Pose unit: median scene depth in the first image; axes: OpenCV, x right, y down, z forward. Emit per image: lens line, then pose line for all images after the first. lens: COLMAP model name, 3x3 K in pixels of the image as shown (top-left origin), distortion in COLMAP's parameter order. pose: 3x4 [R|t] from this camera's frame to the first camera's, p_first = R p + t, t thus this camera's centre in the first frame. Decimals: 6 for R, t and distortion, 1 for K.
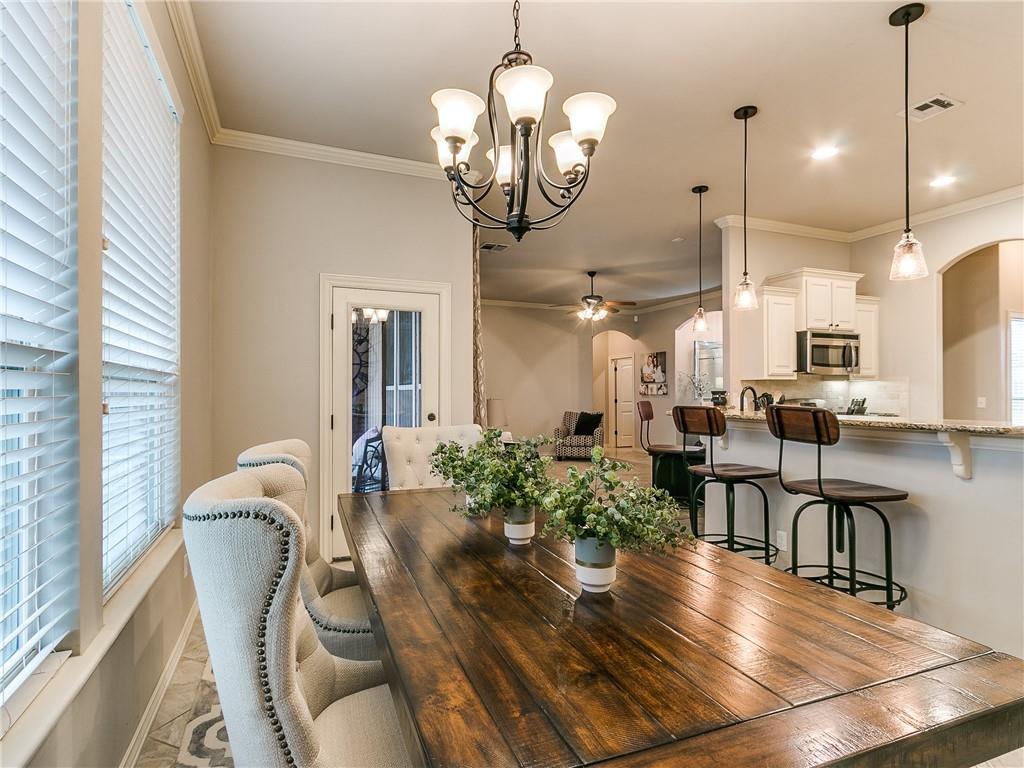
lens RADIAL K [[533.6, 0, 505.7], [0, 533.6, 387.3], [0, 0, 1]] dist [0.004054, 0.001583]
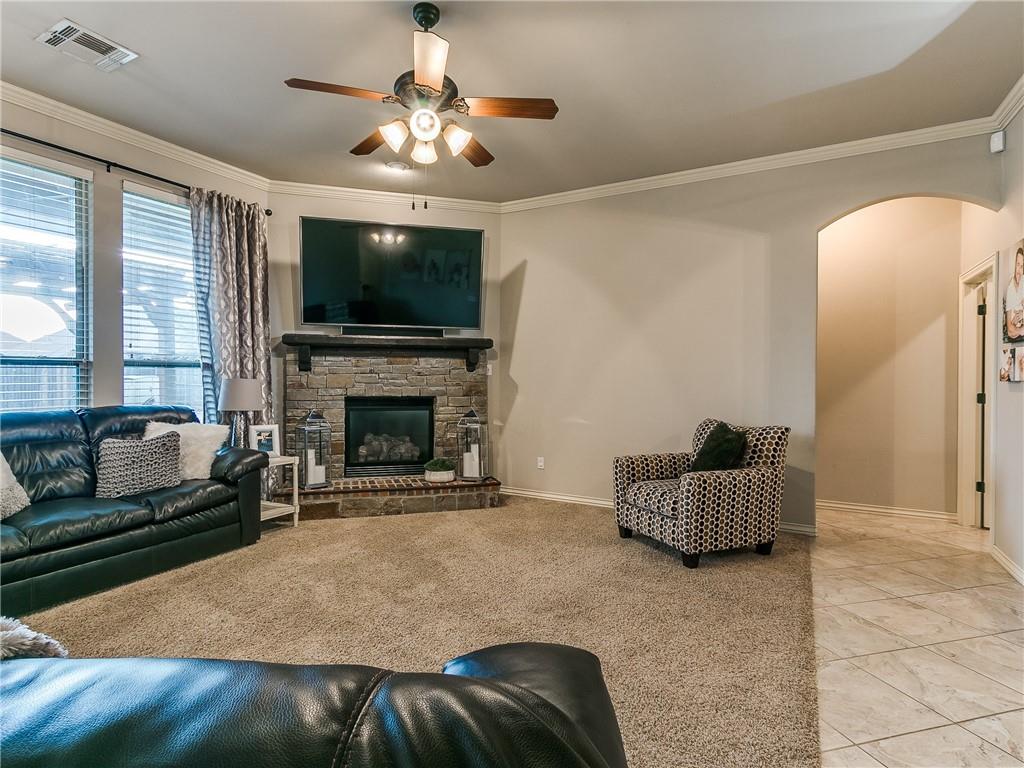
lens RADIAL K [[541.1, 0, 495.7], [0, 541.1, 380.3], [0, 0, 1]] dist [0.000030, 0.000027]
pose [[0.616228, 0.004260, -0.787556, 0.645649], [0.005411, 0.999939, 0.009642, 0.016943], [0.787549, -0.010203, 0.616167, 1.135020]]
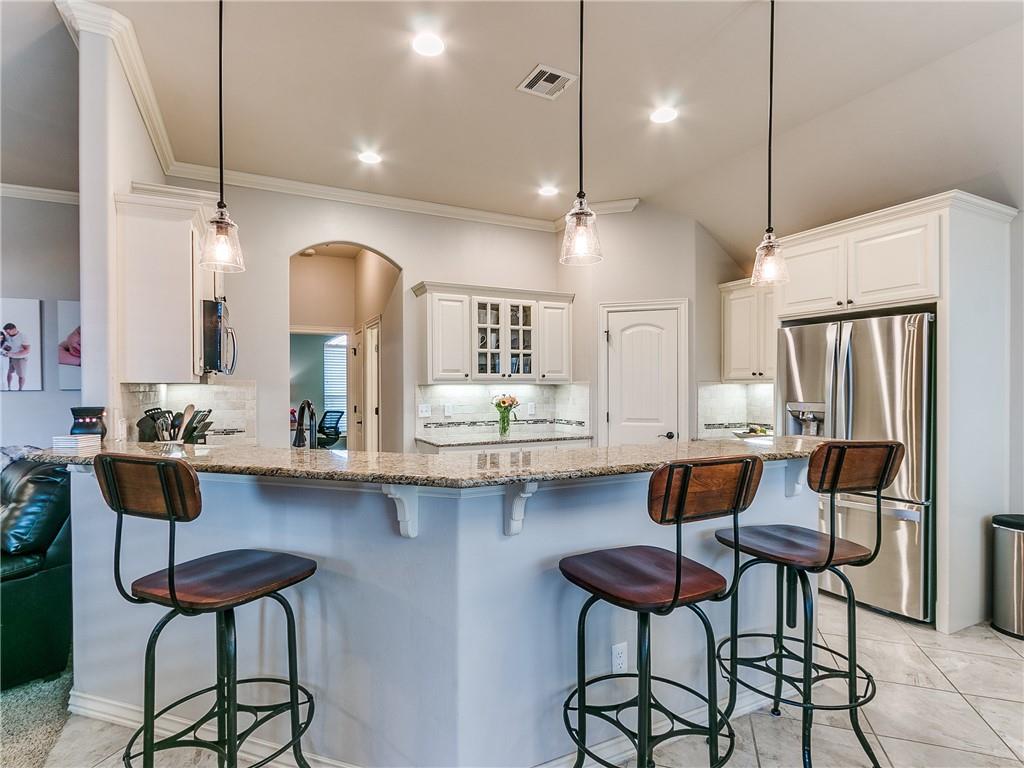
lens RADIAL K [[524.1, 0, 518.7], [0, 524.1, 397.8], [0, 0, 1]] dist [0.017811, -0.000167]
pose [[-0.076204, -0.025986, 0.996754, -0.059725], [-0.011561, 0.999616, 0.025177, -0.017128], [-0.997025, -0.009605, -0.076475, 0.685529]]
